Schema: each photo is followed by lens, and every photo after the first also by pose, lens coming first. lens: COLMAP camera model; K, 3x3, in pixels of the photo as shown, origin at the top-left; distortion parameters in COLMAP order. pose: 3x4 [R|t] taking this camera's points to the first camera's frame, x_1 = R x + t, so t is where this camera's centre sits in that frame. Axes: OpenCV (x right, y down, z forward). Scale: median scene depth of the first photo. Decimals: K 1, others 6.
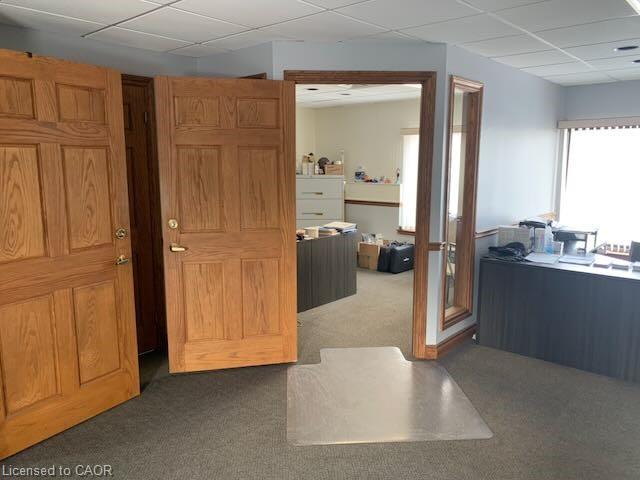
lens RADIAL K [[487.0, 0, 317.9], [0, 487.0, 243.6], [0, 0, 1]] dist [0.026800, -0.051559]
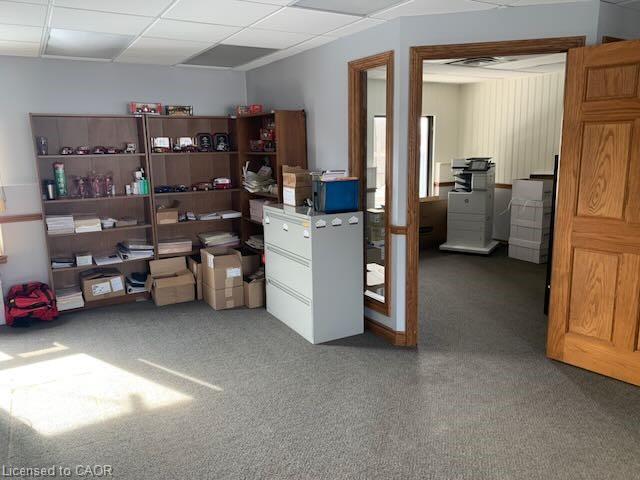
lens RADIAL K [[487.0, 0, 319.9], [0, 487.0, 239.6], [0, 0, 1]] dist [0.026800, -0.051559]
pose [[-0.293363, 0.191879, -0.936547, 0.546617], [-0.142082, 0.960020, 0.241194, -0.079239], [0.945384, 0.203823, -0.254372, 0.484274]]
